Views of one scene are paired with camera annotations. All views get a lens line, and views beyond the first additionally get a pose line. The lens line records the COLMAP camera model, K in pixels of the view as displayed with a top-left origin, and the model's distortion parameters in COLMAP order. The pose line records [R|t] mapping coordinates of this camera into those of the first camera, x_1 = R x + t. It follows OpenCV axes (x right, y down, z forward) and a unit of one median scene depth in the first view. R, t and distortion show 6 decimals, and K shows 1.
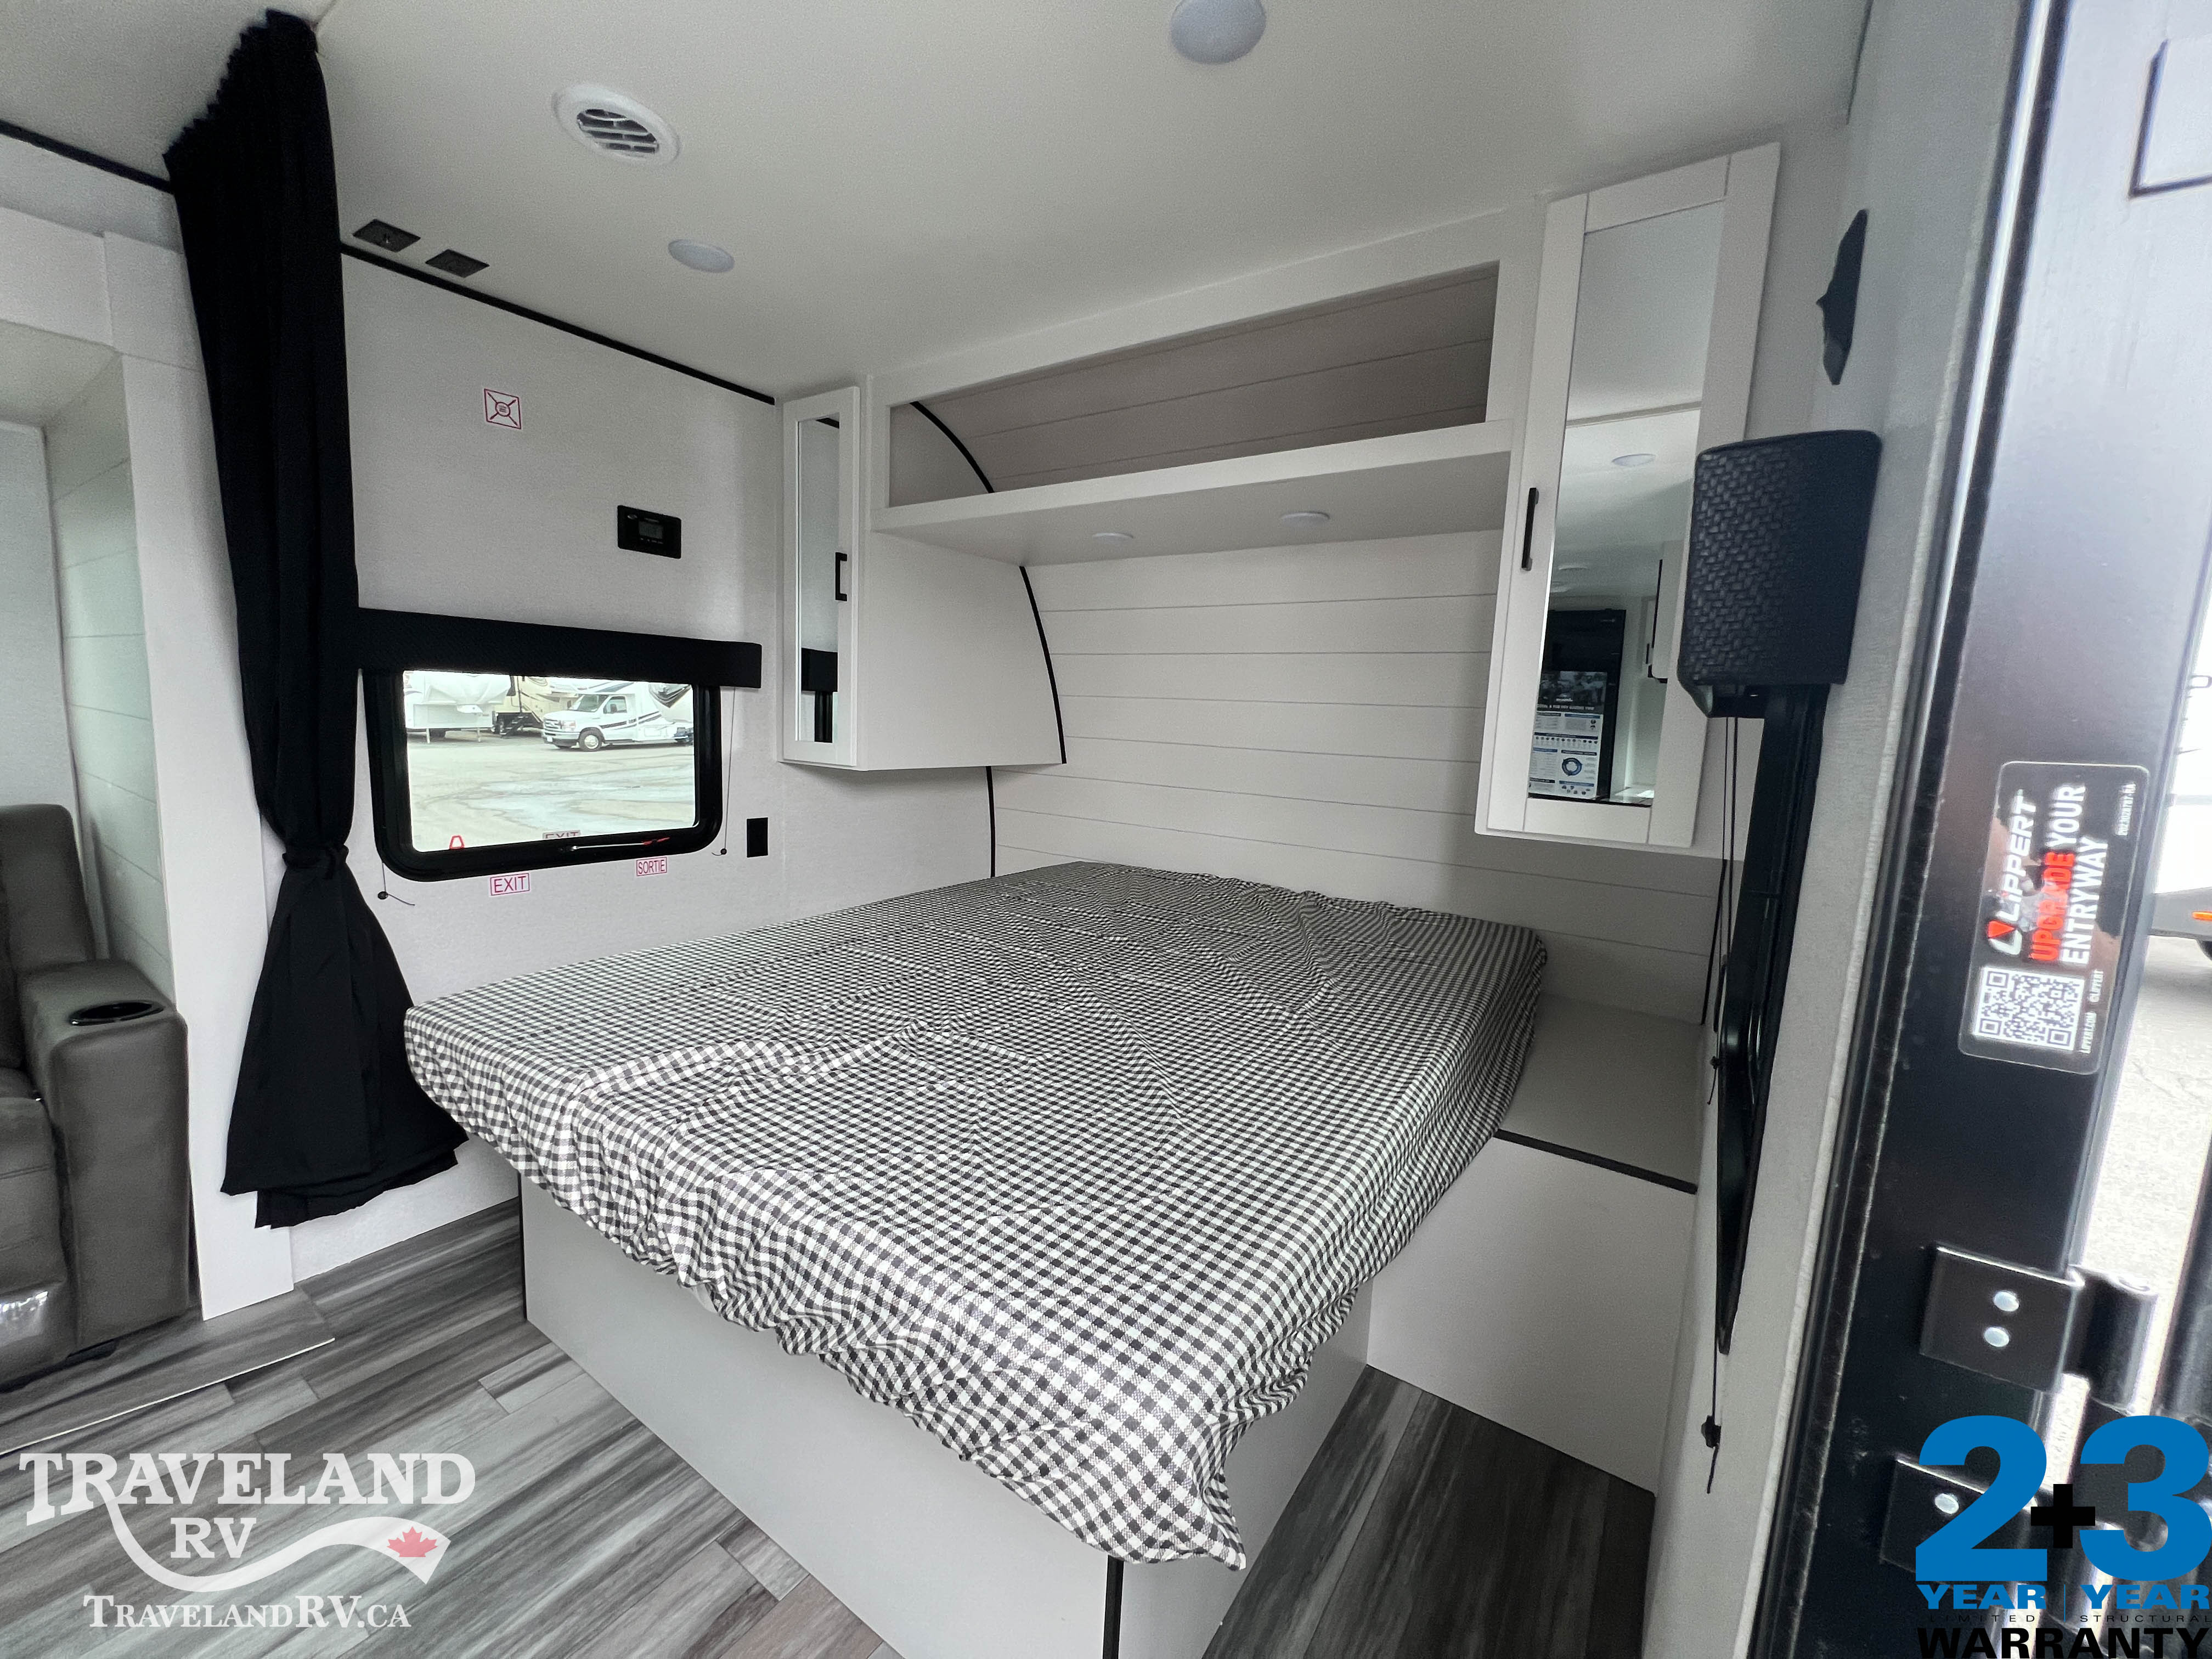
lens RADIAL K [[888.5, 0, 1105.8], [0, 888.5, 827.6], [0, 0, 1]] dist [-0.000770, -0.000129]
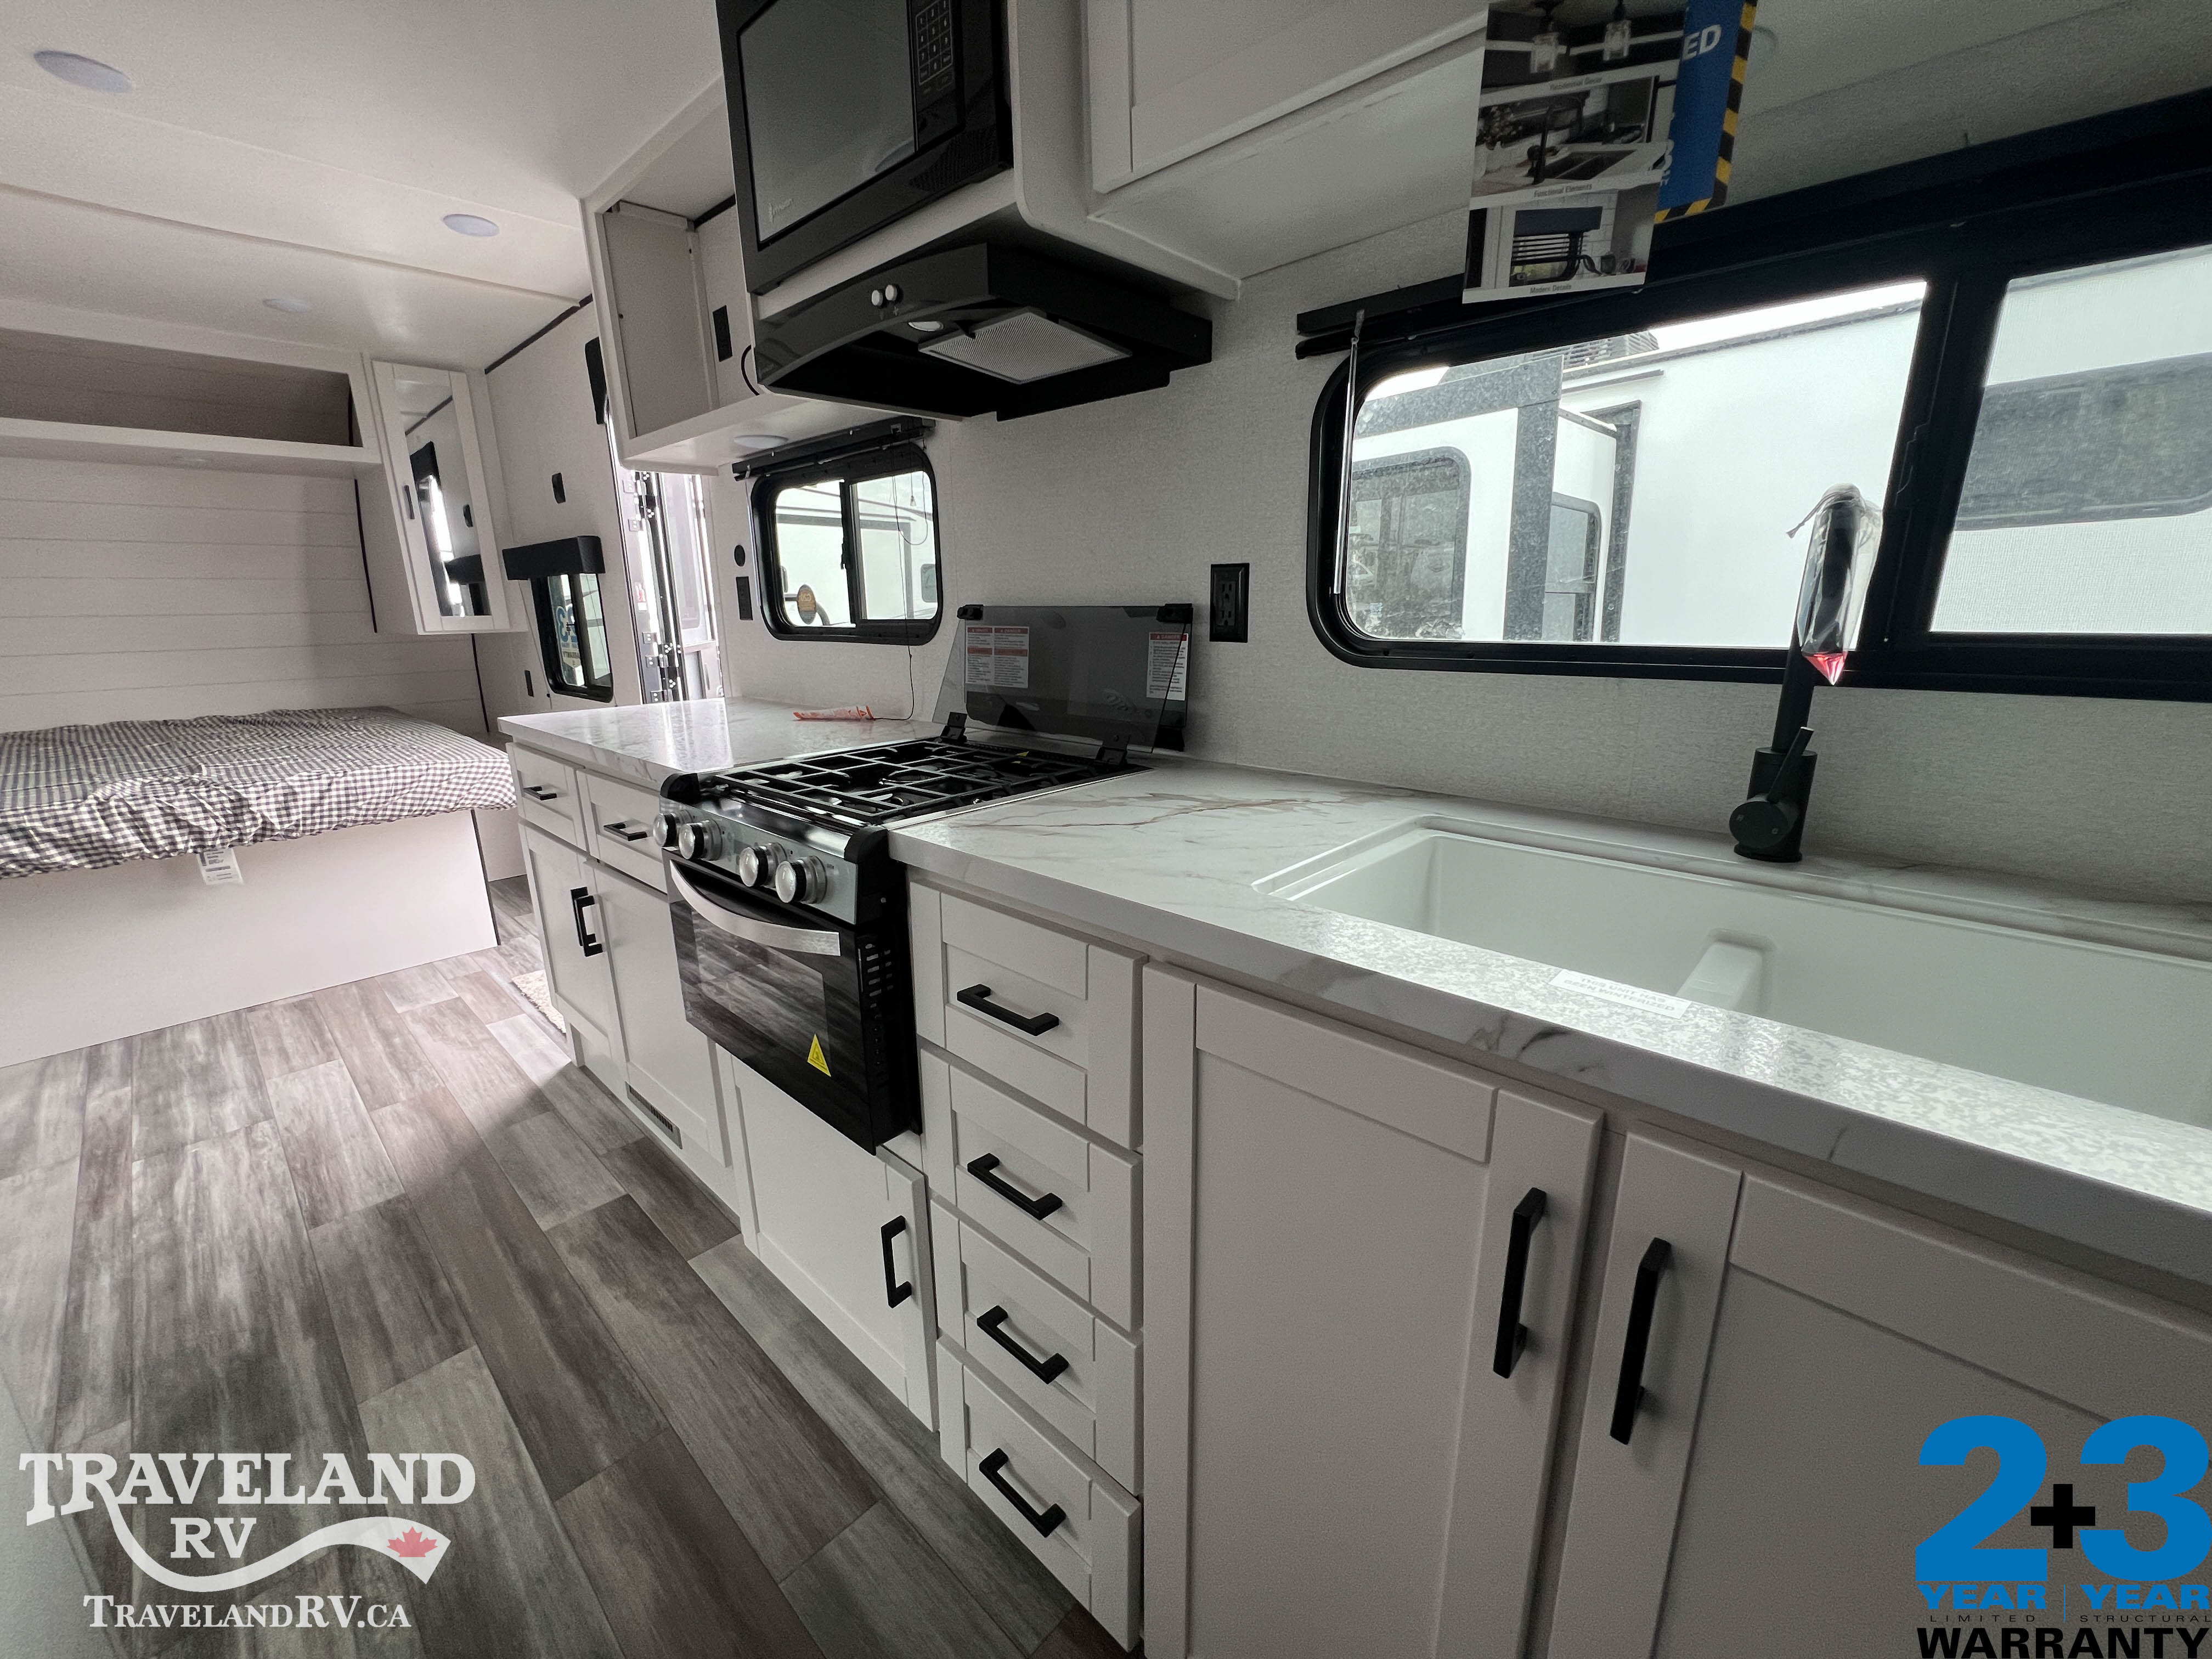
lens RADIAL K [[885.3, 0, 1104.2], [0, 885.3, 827.4], [0, 0, 1]] dist [-0.002130, 0.000207]
pose [[0.147298, -0.287116, 0.946503, -1.302892], [0.144403, 0.952930, 0.266593, 0.101109], [-0.978494, 0.097409, 0.181825, -0.881560]]
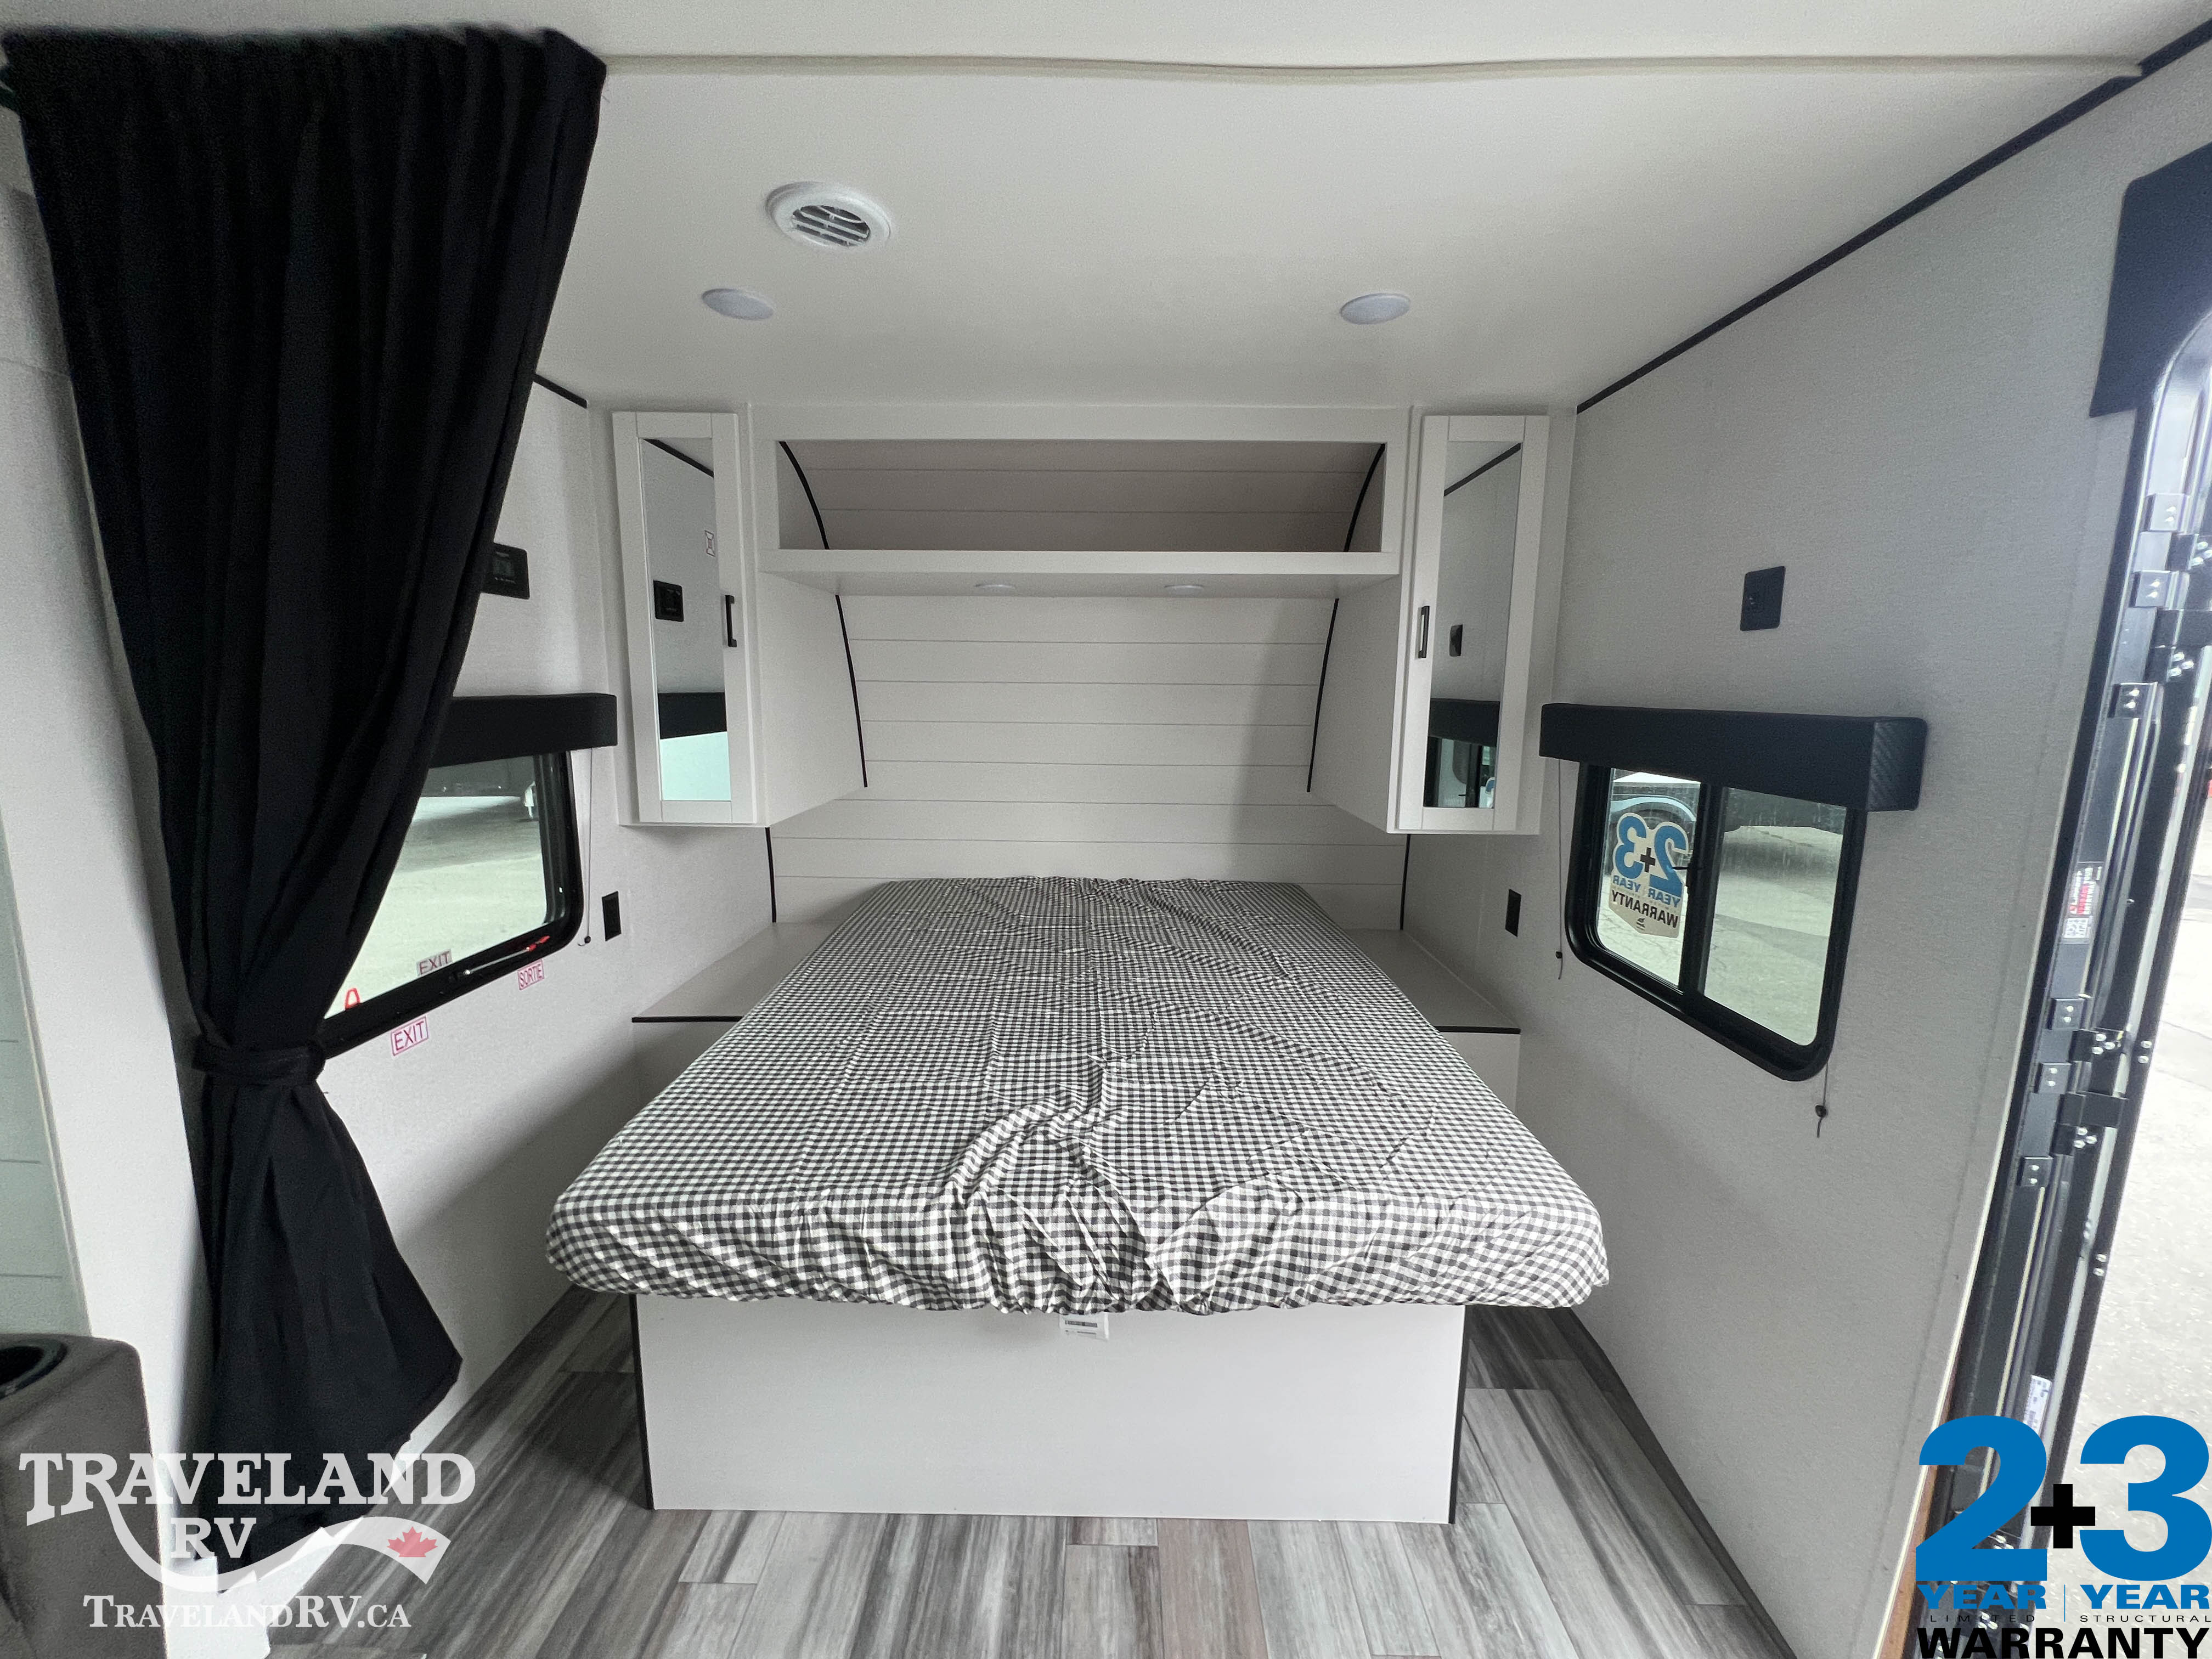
lens RADIAL K [[885.3, 0, 1104.2], [0, 885.3, 827.4], [0, 0, 1]] dist [-0.002130, 0.000207]
pose [[0.829878, -0.120429, 0.544792, -0.613286], [0.095206, 0.992673, 0.074409, -0.125497], [-0.549762, -0.009883, 0.835263, 0.027428]]
